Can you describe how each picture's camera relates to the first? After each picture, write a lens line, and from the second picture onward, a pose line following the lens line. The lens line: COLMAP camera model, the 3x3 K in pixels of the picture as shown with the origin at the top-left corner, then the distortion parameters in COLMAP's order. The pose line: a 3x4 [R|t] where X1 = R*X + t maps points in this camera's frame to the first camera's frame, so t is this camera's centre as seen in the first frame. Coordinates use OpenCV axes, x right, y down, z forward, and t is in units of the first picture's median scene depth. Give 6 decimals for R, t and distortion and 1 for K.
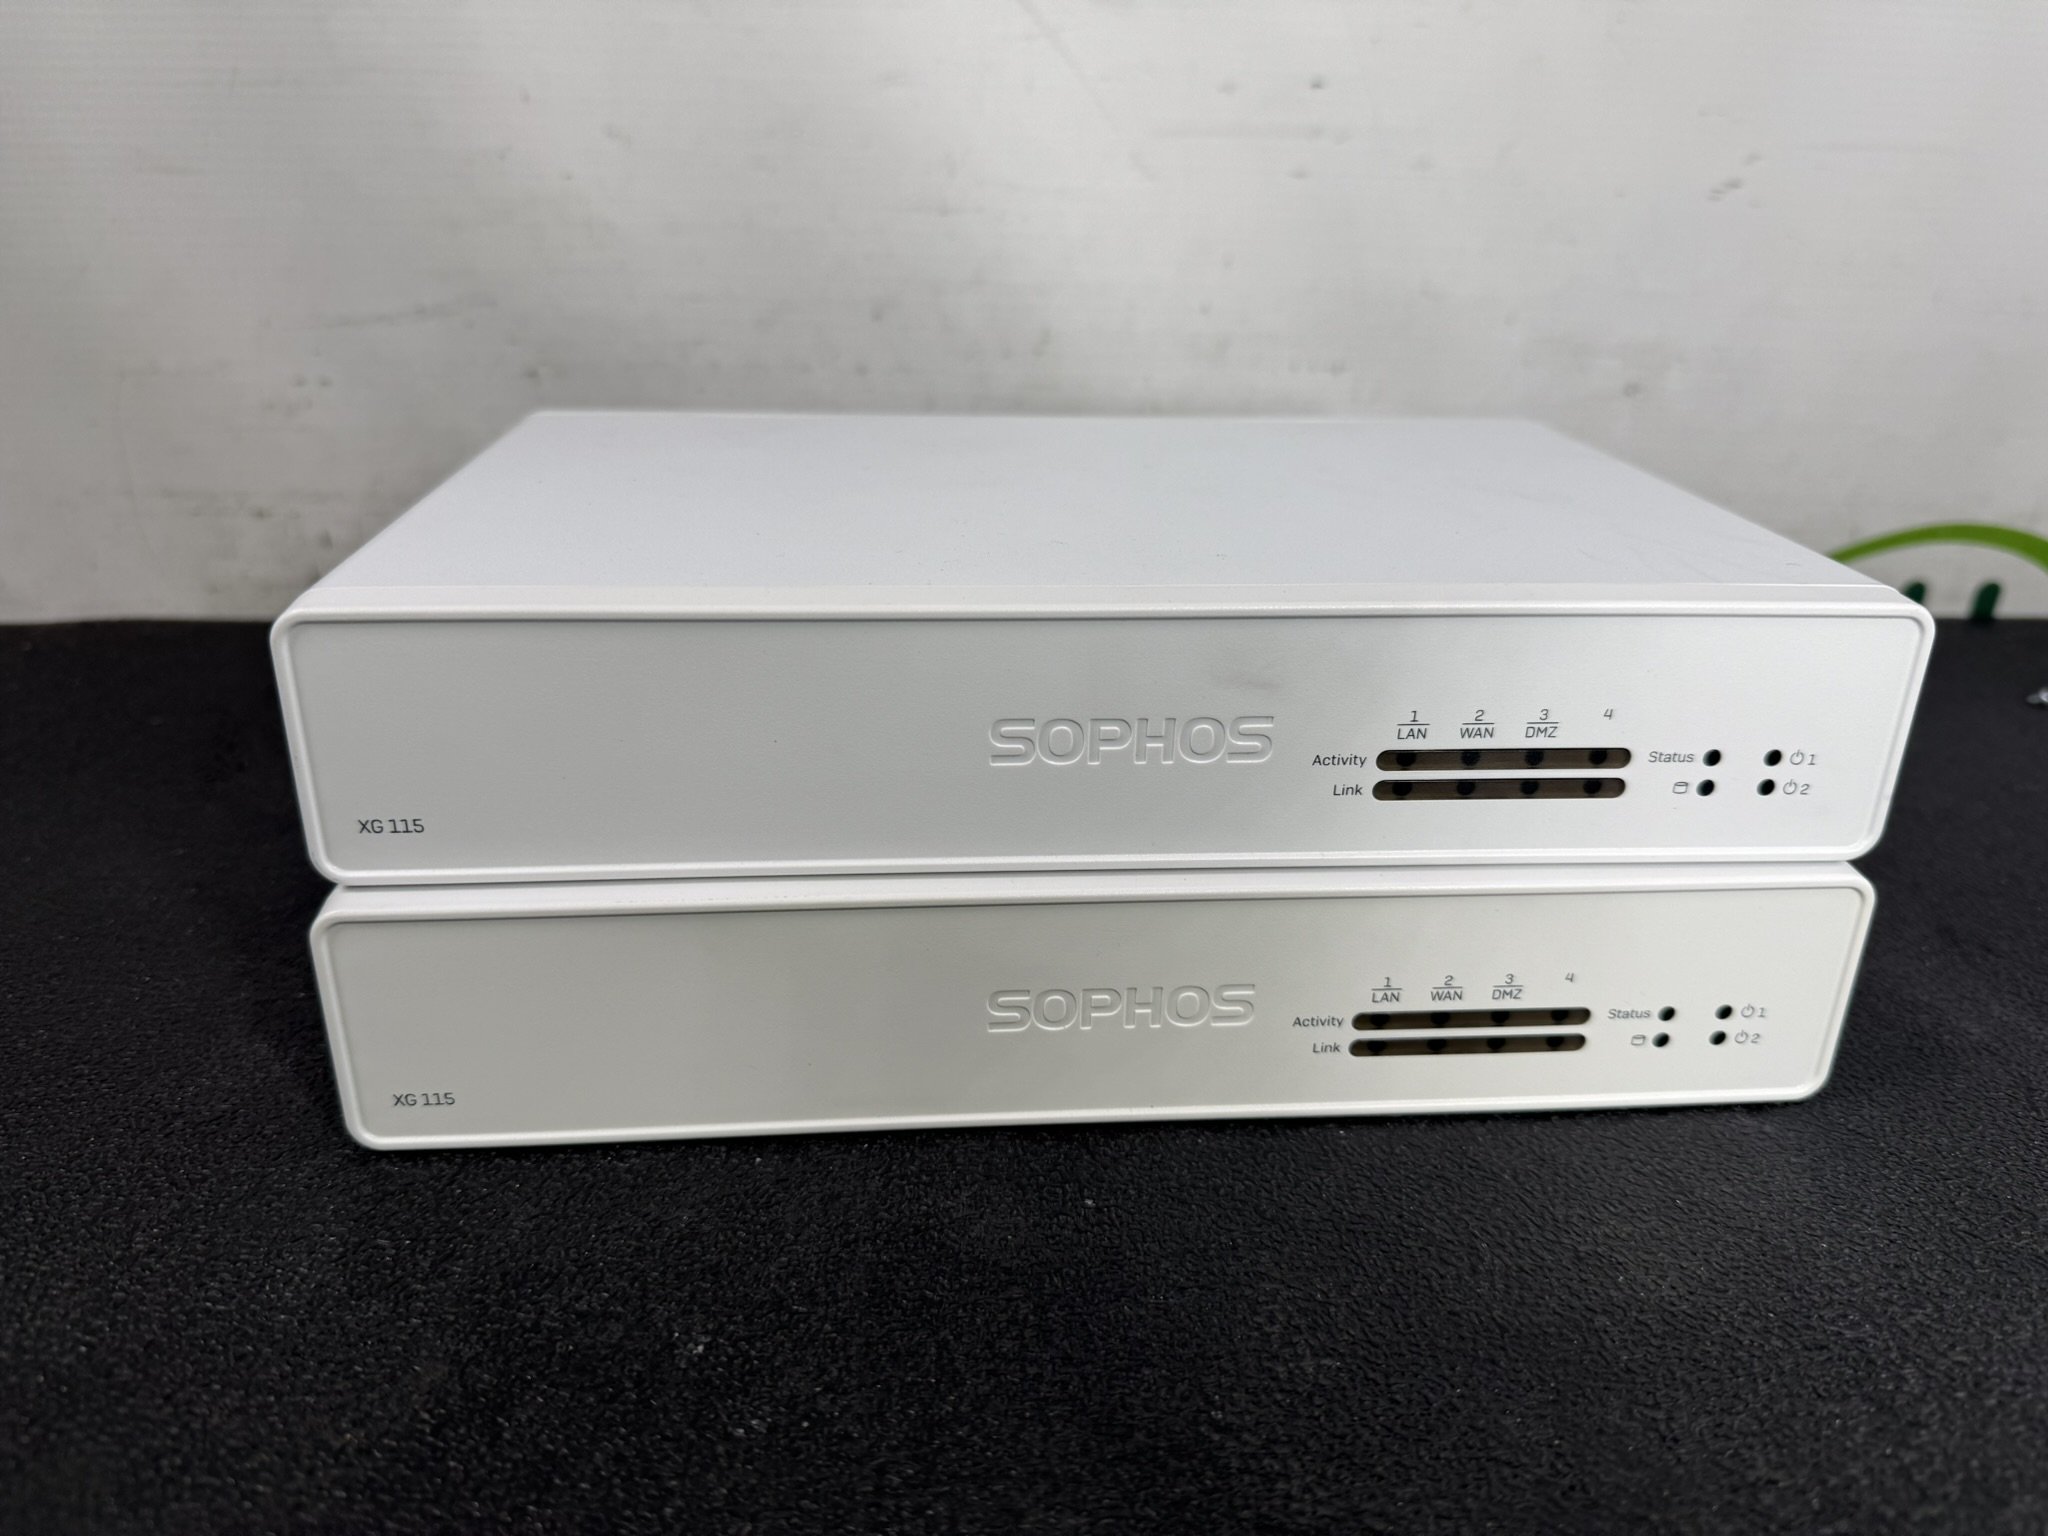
lens RADIAL K [[1436.0, 0, 1024.0], [0, 1436.0, 768.0], [0, 0, 1]] dist [0.014793, 0.000726]
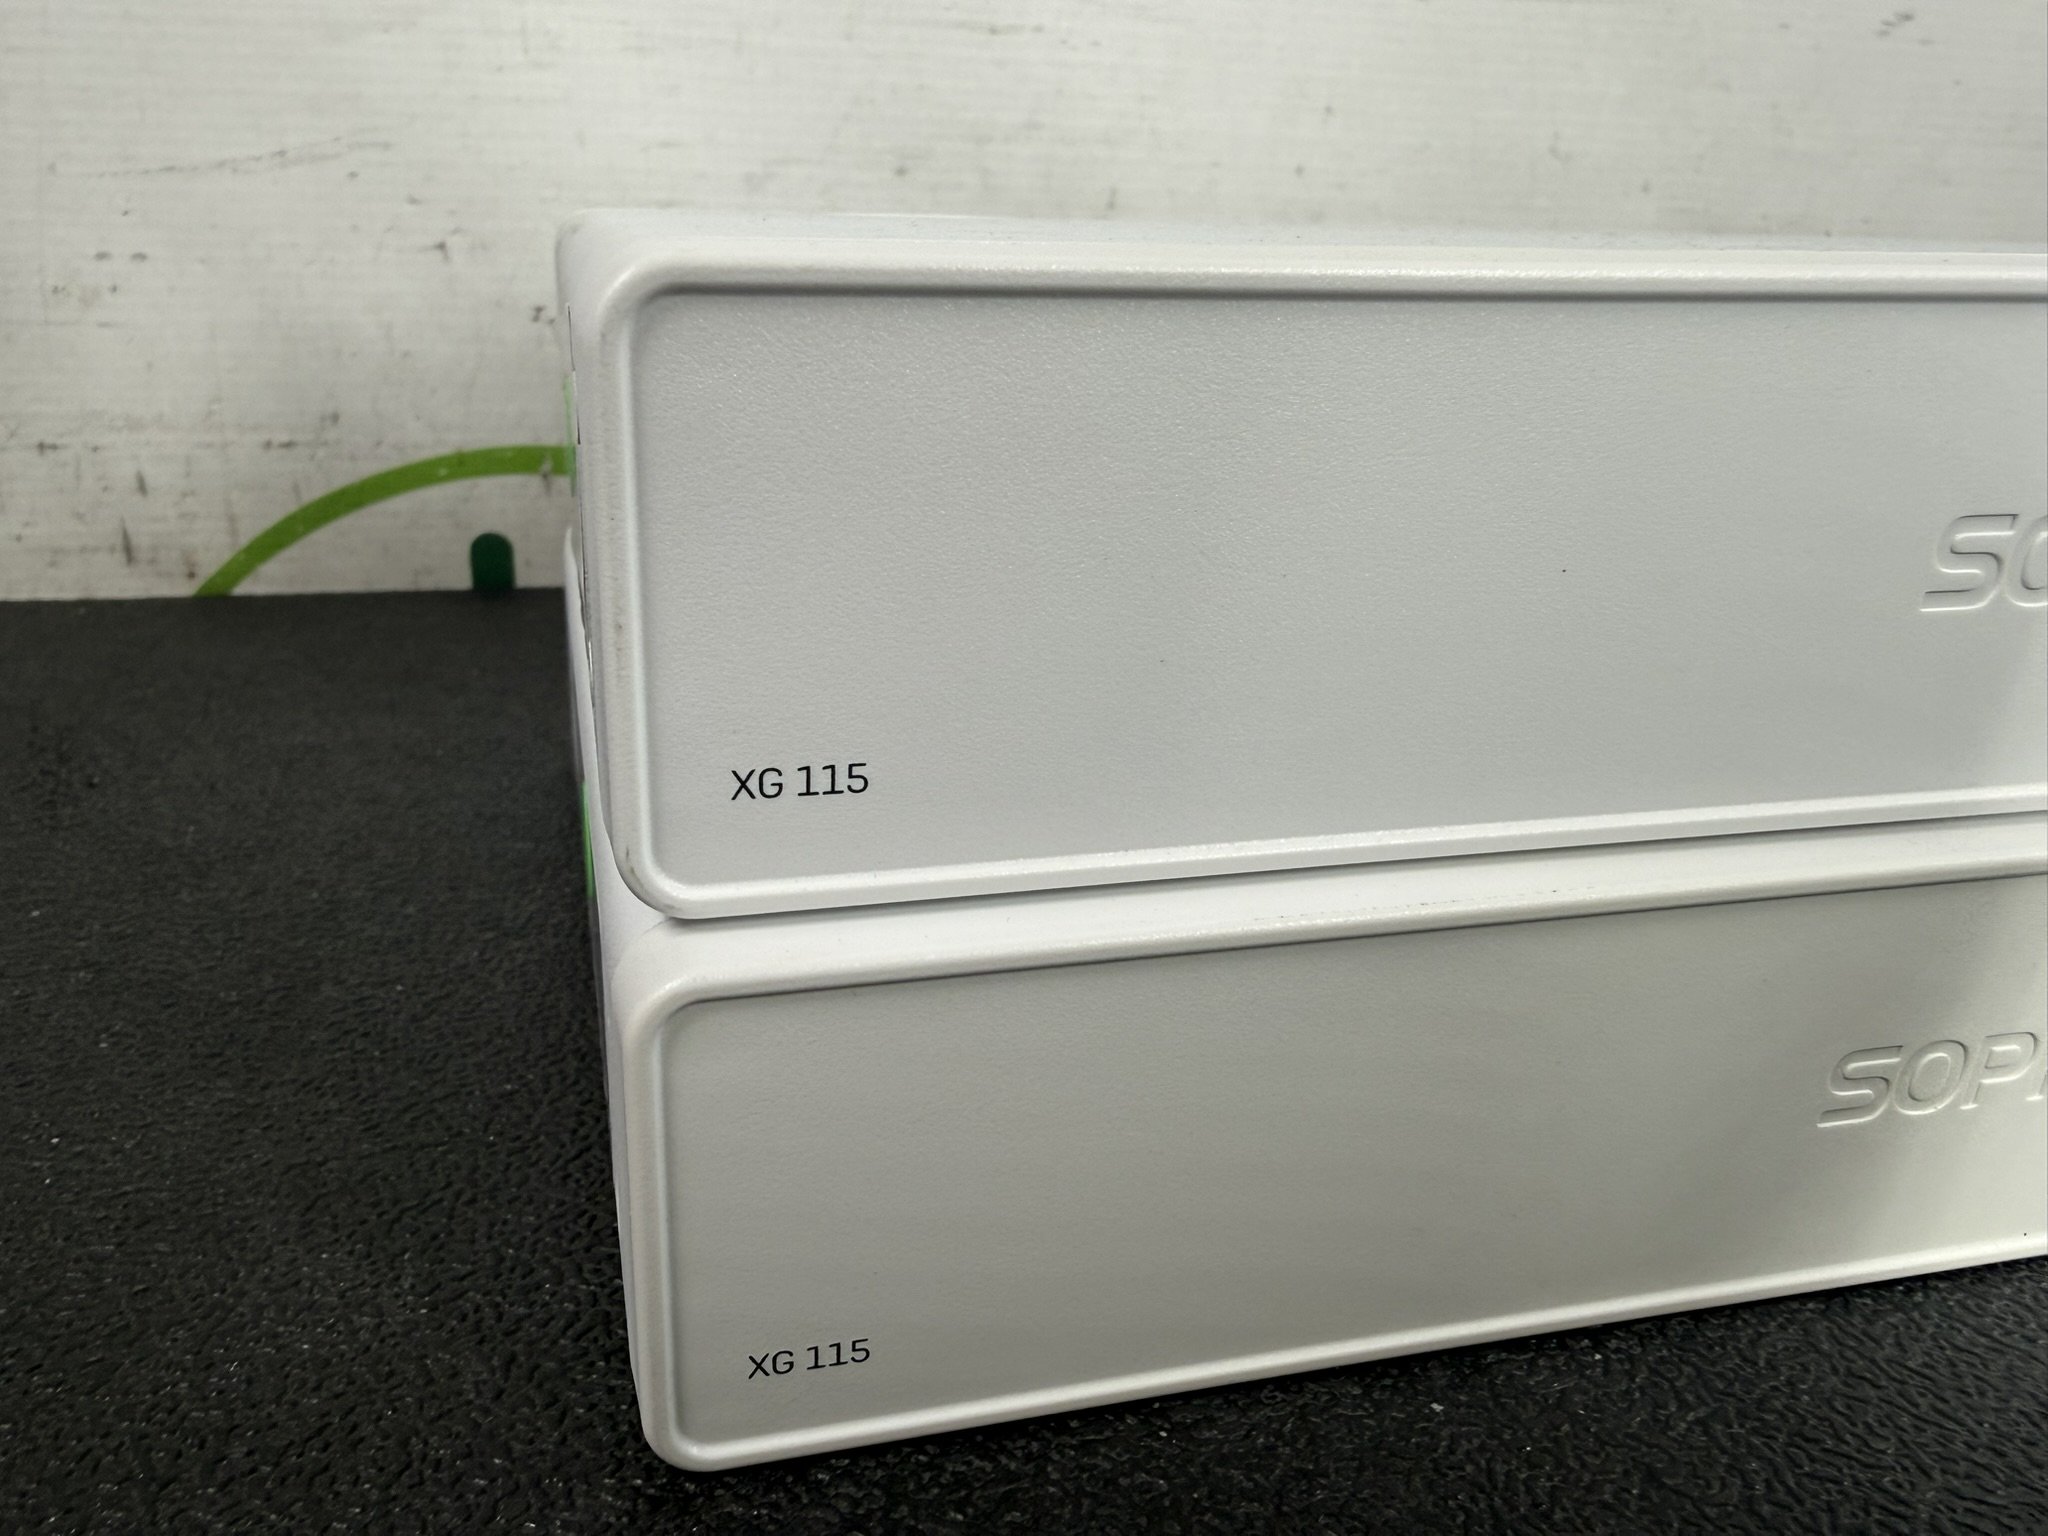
lens RADIAL K [[1535.3, 0, 1024.0], [0, 1535.3, 768.0], [0, 0, 1]] dist [0.030298, -0.002563]
pose [[0.990879, -0.050796, 0.124815, -0.353690], [0.053017, 0.998488, -0.014535, 0.038604], [-0.123888, 0.021020, 0.992074, 0.422164]]
